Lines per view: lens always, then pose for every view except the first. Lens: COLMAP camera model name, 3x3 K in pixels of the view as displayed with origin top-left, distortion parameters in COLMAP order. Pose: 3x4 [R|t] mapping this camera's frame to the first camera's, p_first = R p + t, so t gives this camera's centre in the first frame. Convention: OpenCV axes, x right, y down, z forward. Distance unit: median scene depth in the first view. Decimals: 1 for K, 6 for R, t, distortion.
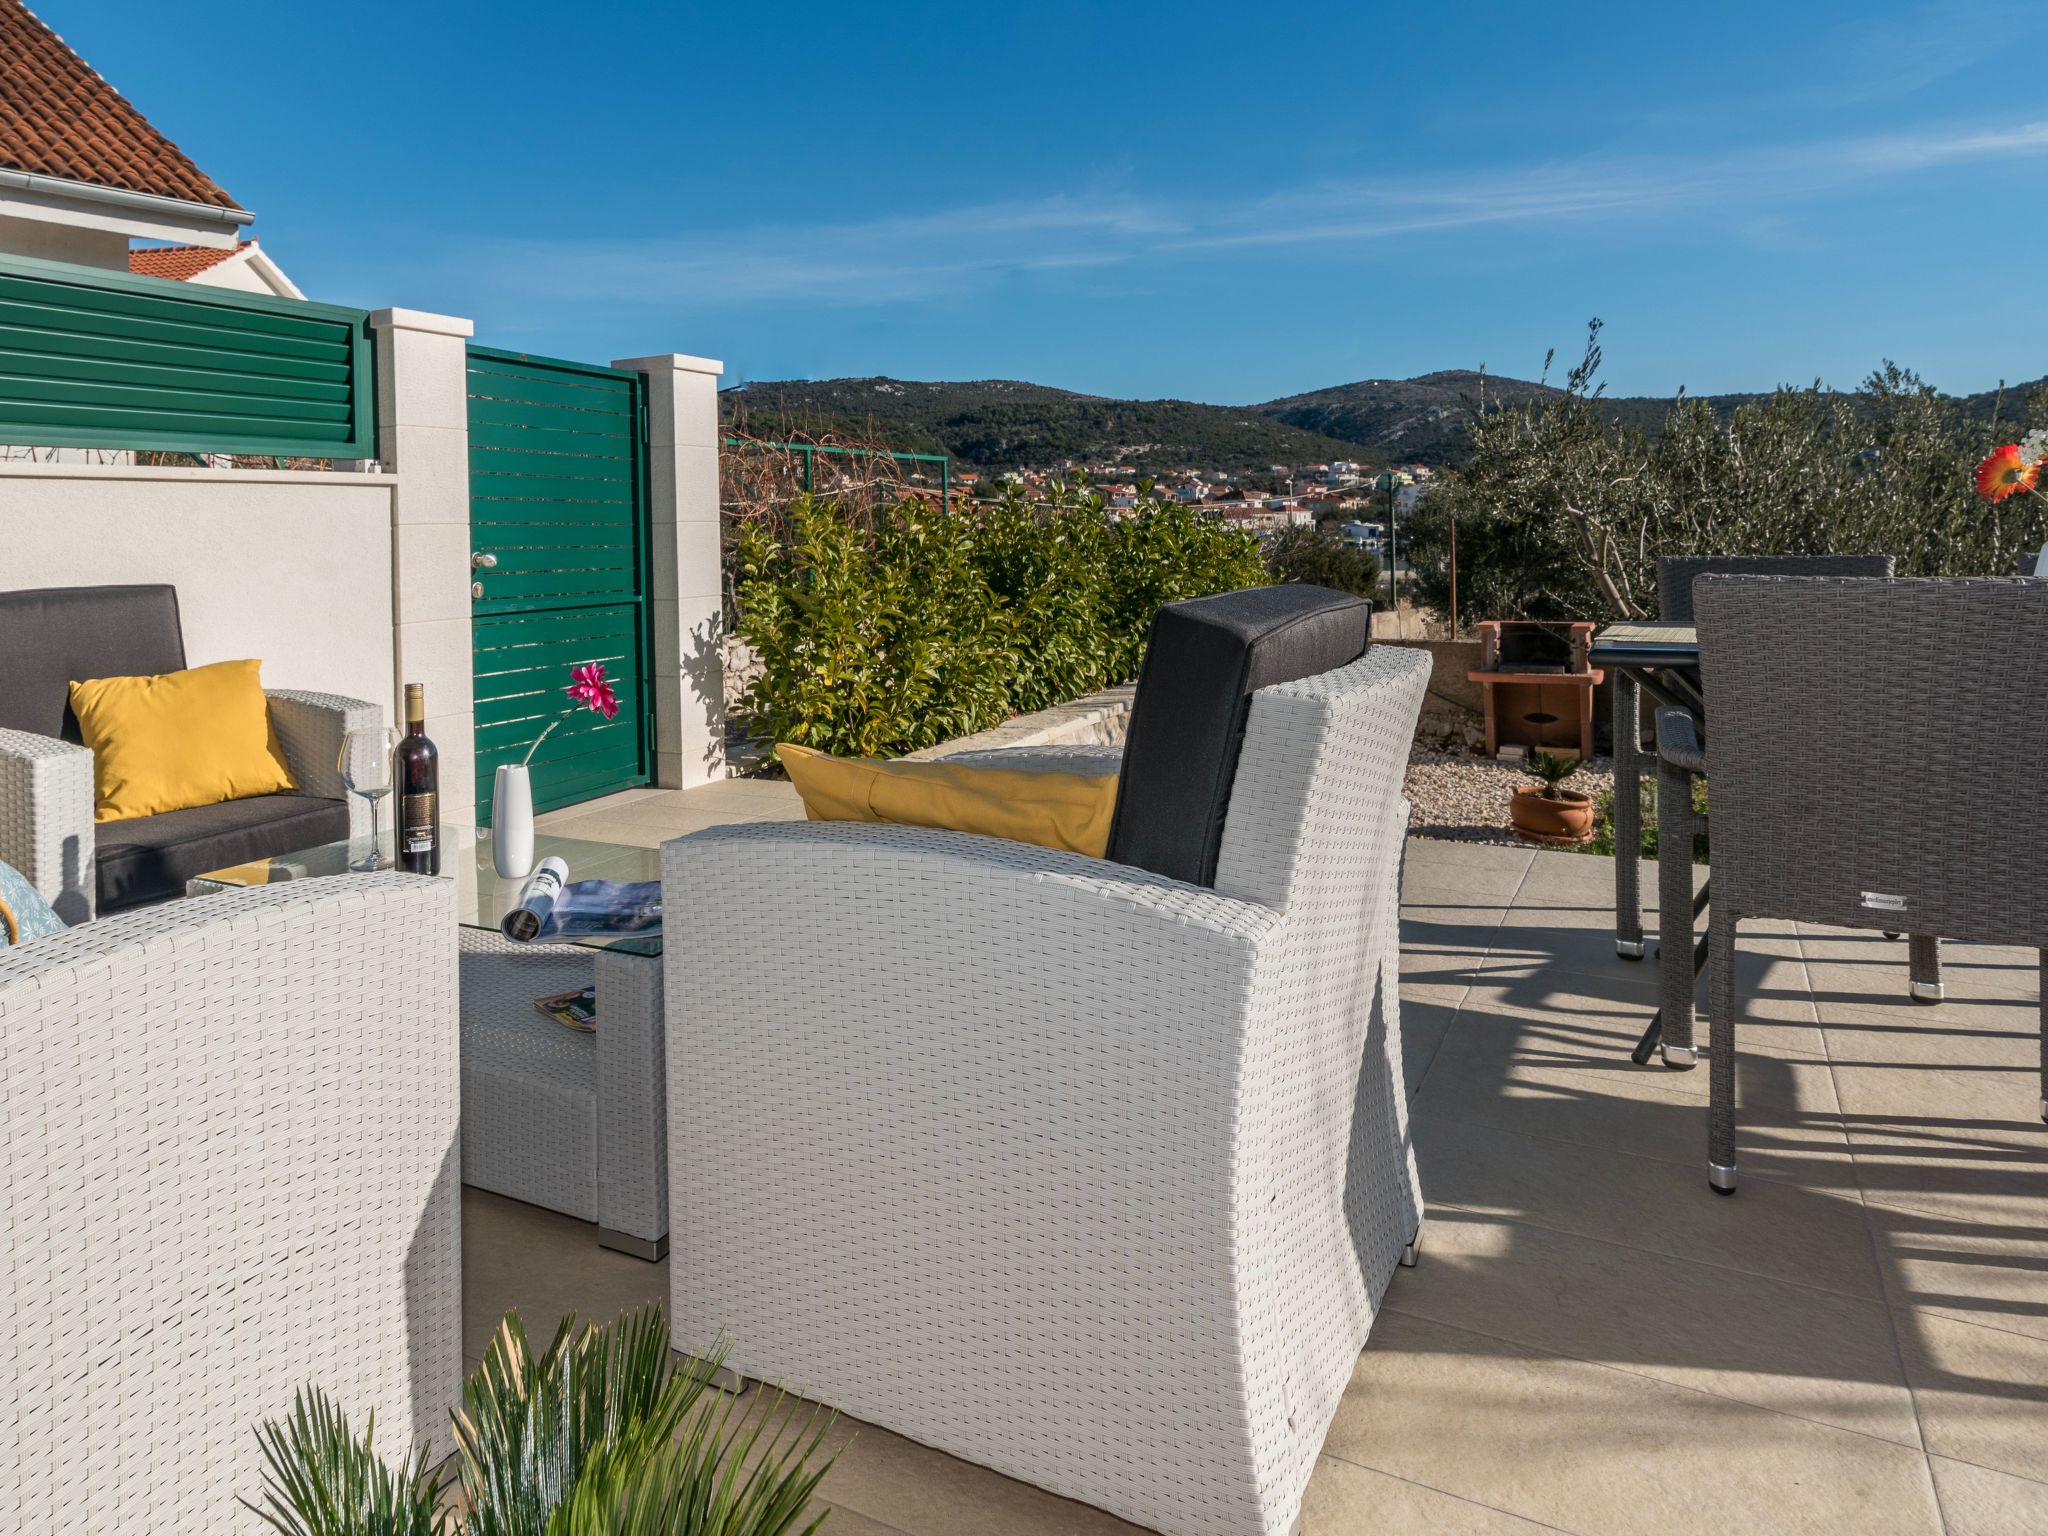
lens RADIAL K [[1693.4, 0, 999.5], [0, 1693.4, 499.1], [0, 0, 1]] dist [0.009601, 0.000389]
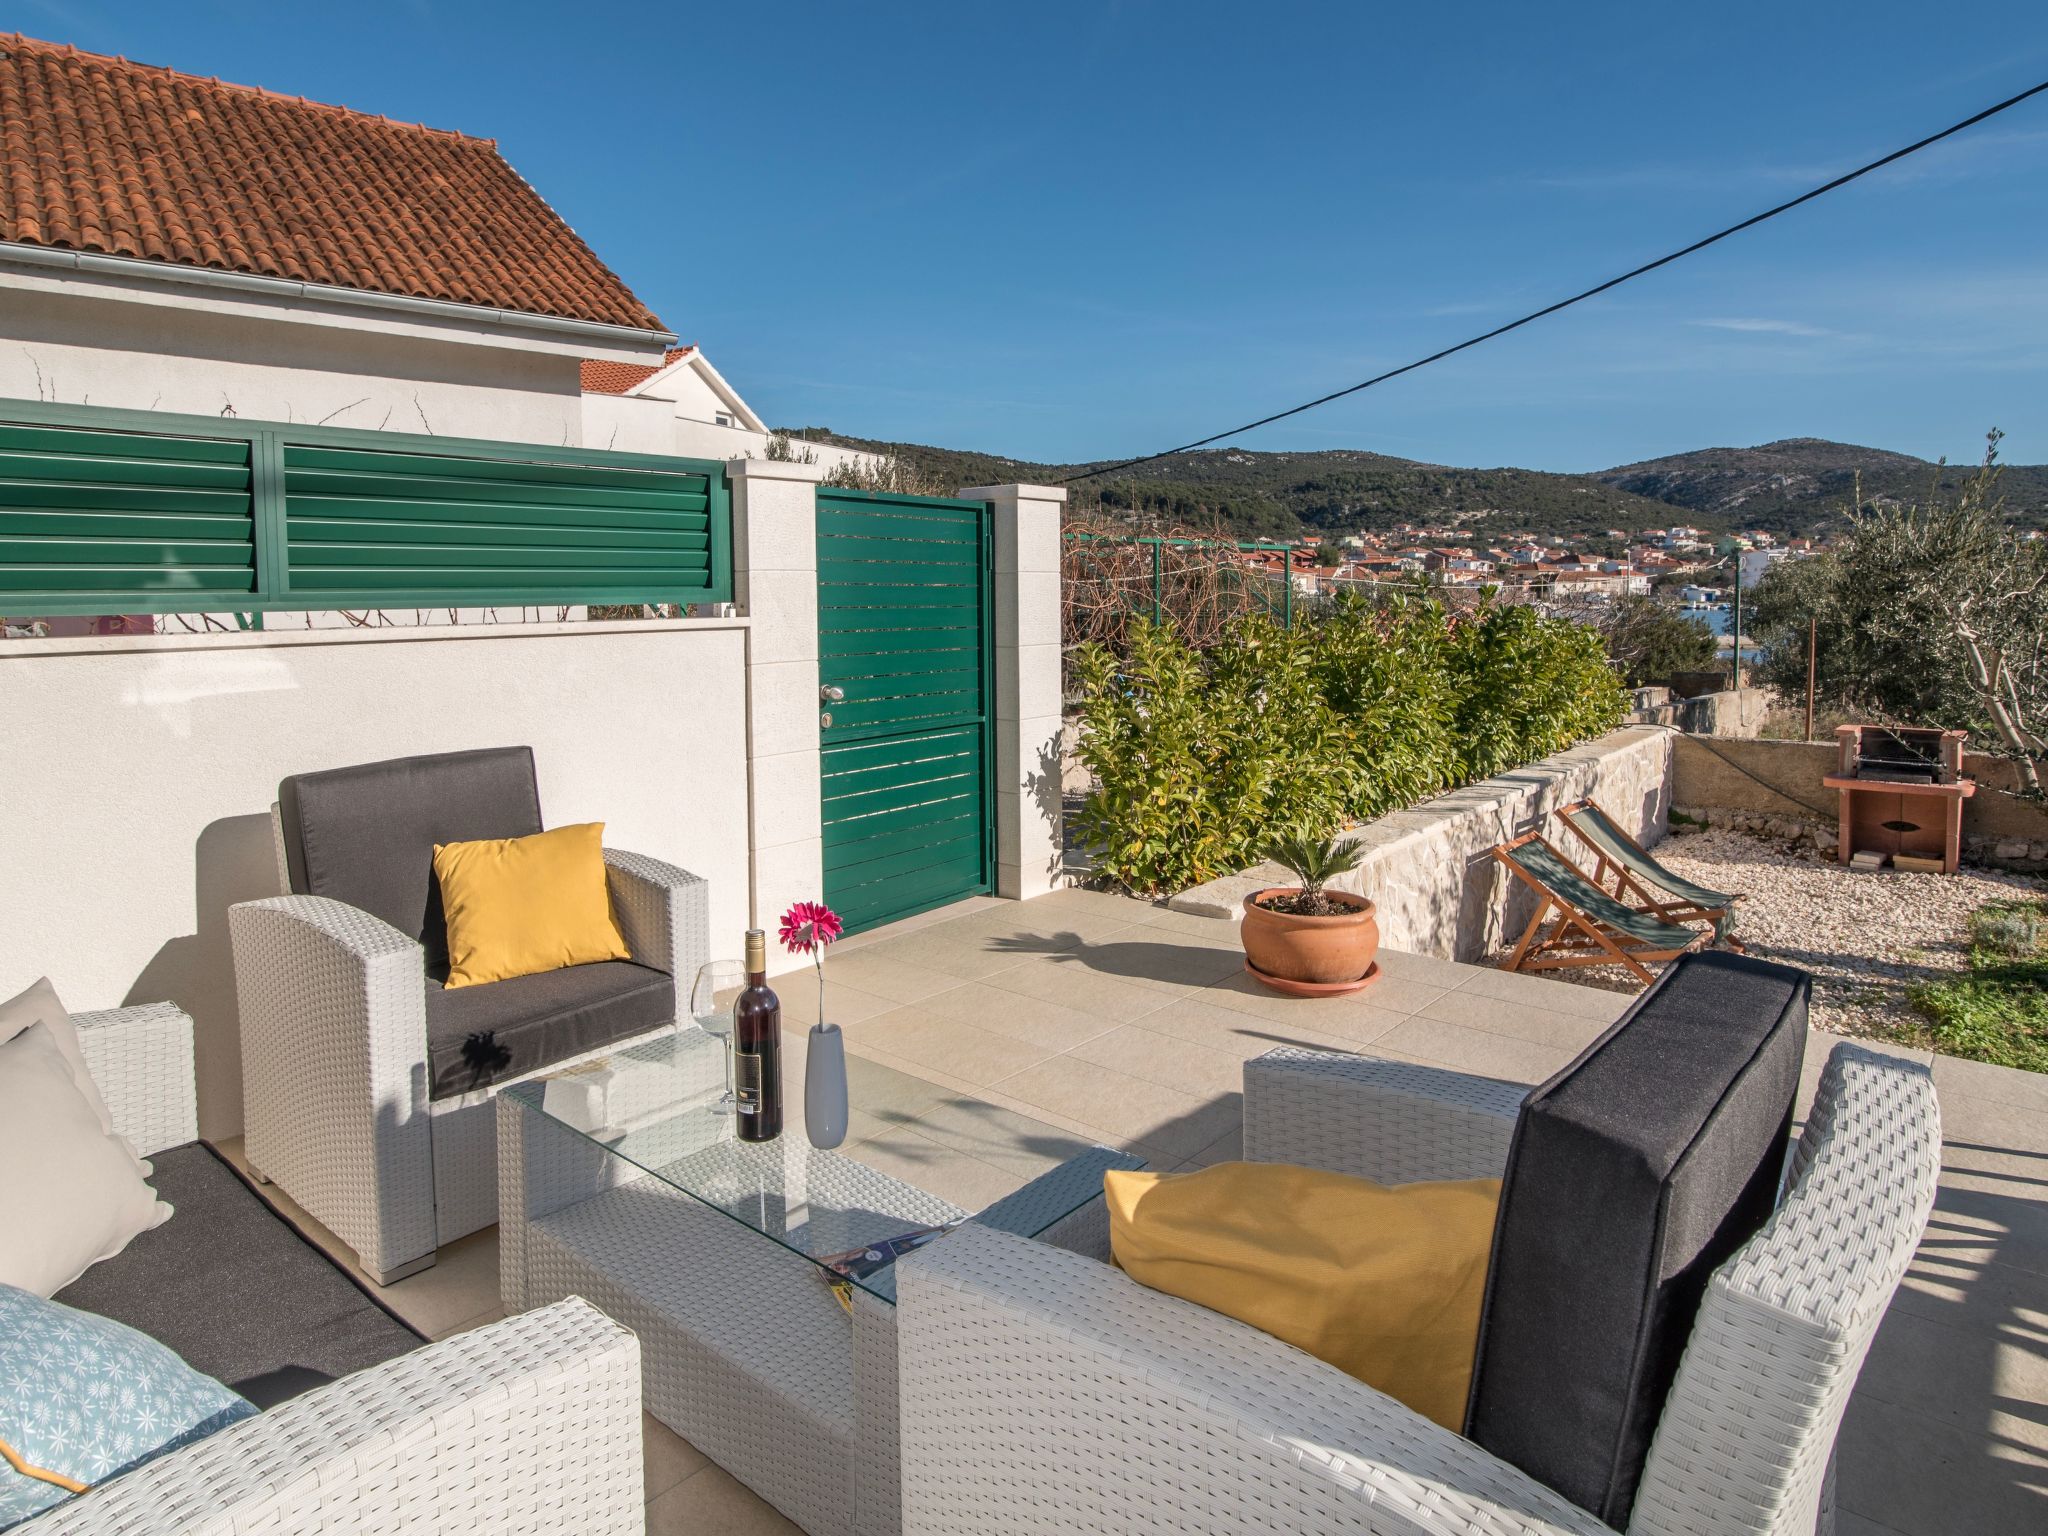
lens RADIAL K [[1495.0, 0, 956.3], [0, 1495.0, 656.2], [0, 0, 1]] dist [-0.036448, -0.003563]
pose [[0.968358, 0.027362, -0.248062, 0.000051], [-0.010049, 0.997440, 0.070793, -0.024662], [0.249364, -0.066060, 0.966154, 0.056636]]
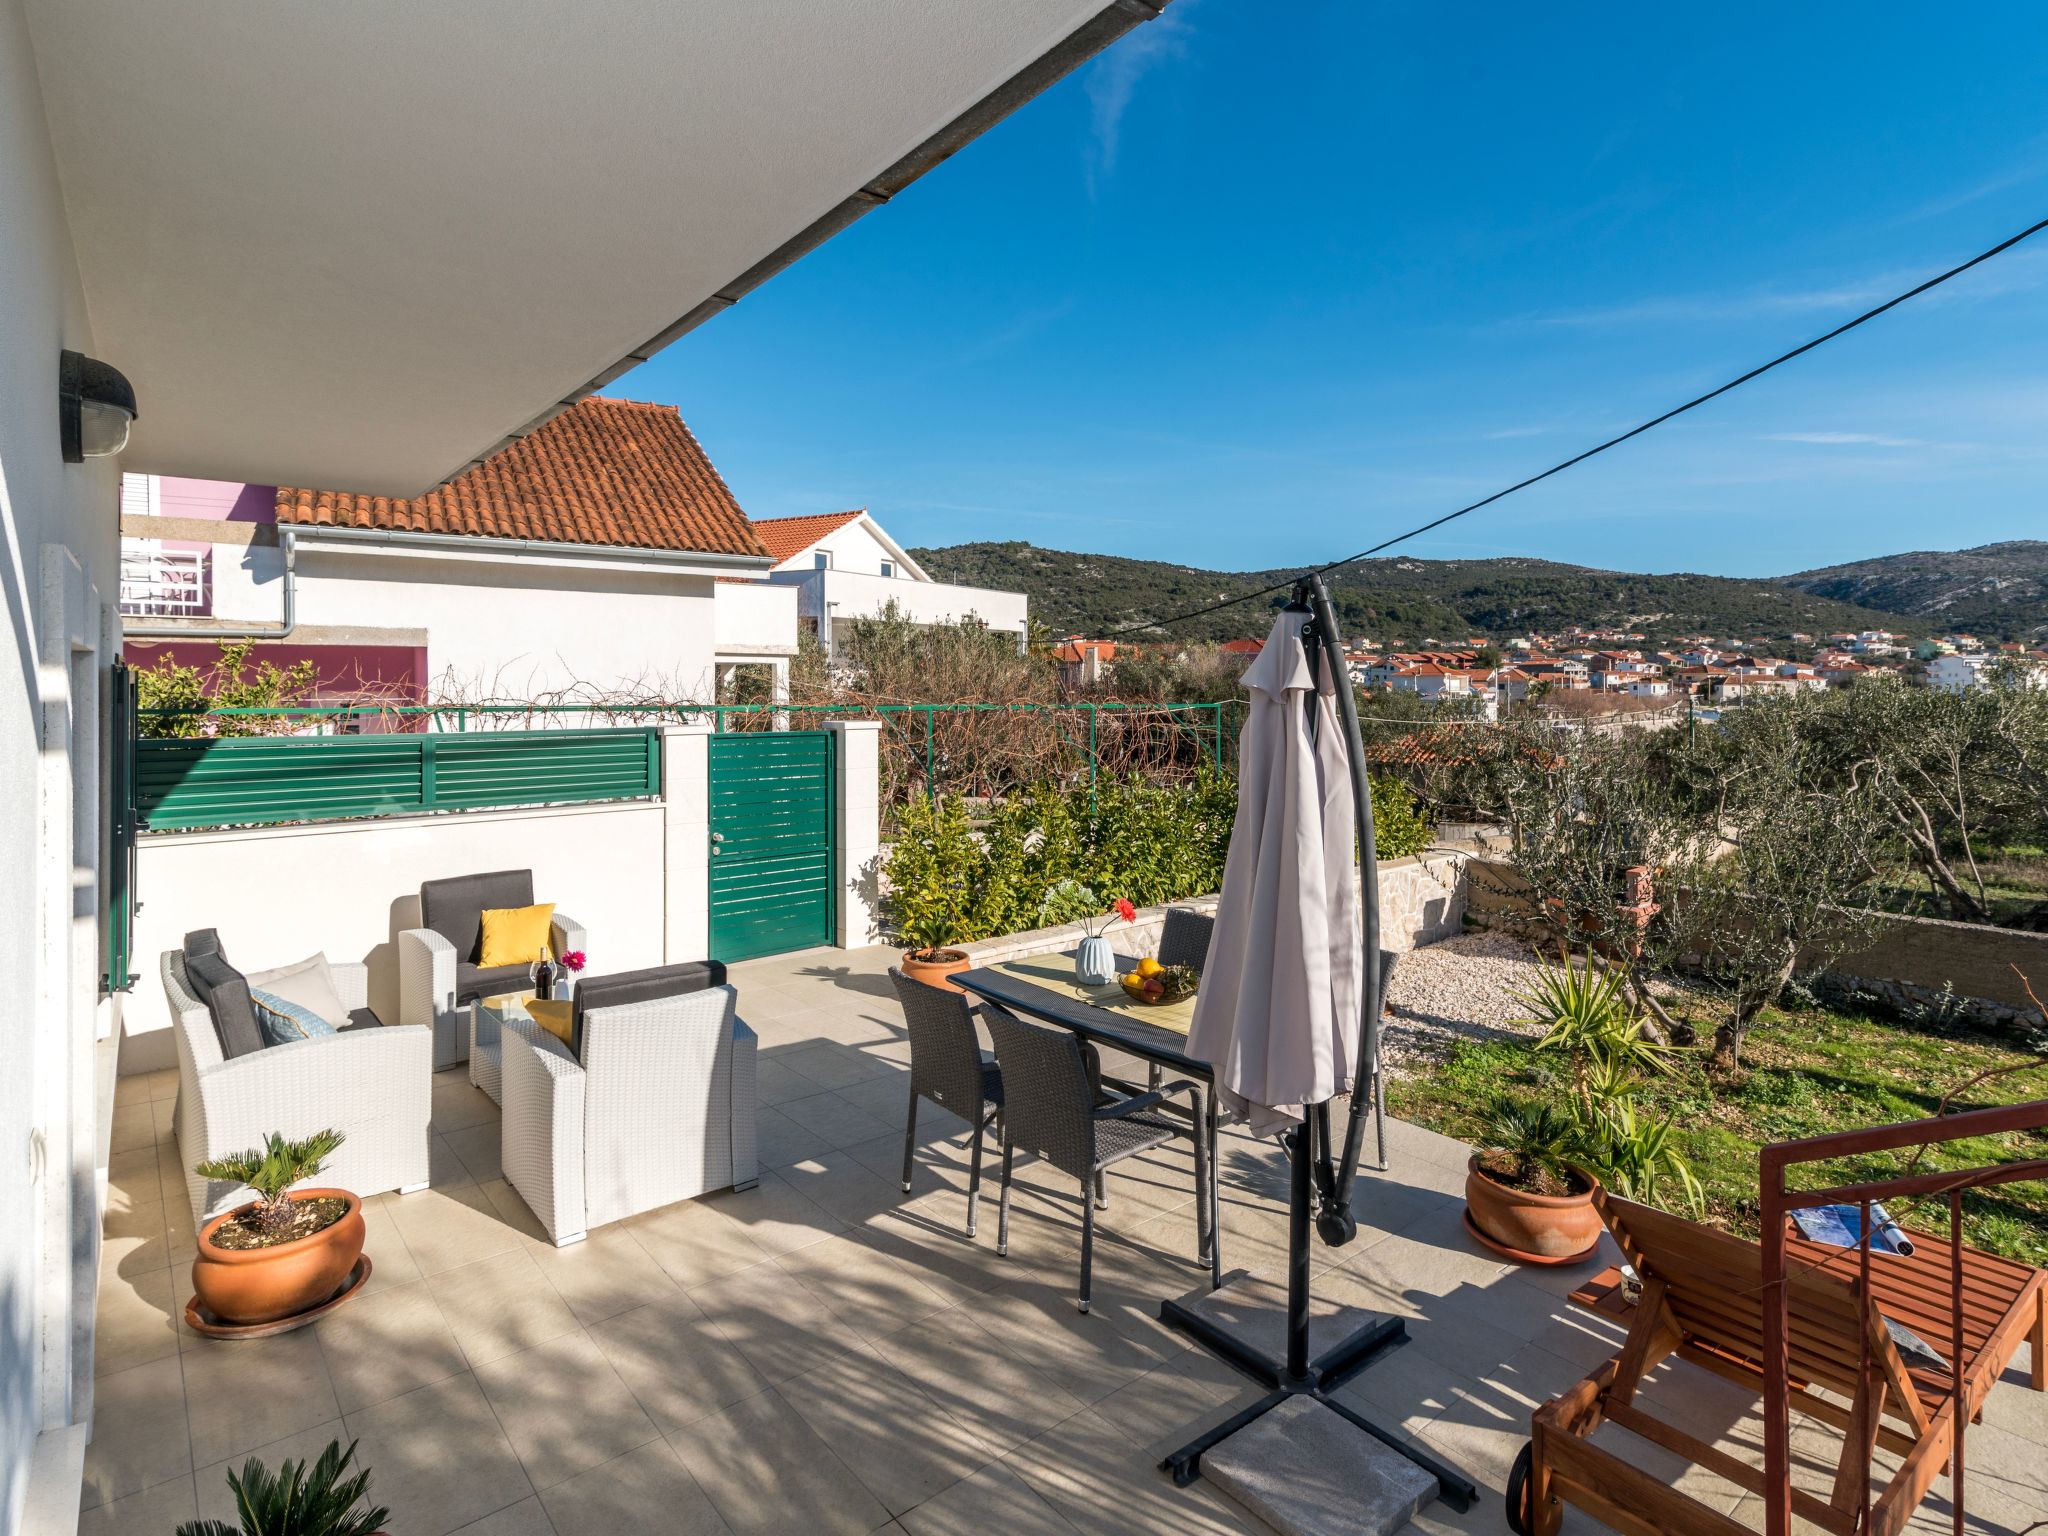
lens RADIAL K [[1398.7, 0, 971.8], [0, 1398.7, 643.6], [0, 0, 1]] dist [0.016062, -0.002271]
pose [[0.915305, 0.026877, -0.401863, 0.310400], [-0.022911, 0.999630, 0.014674, -0.109104], [0.402108, -0.004224, 0.915582, -0.210880]]
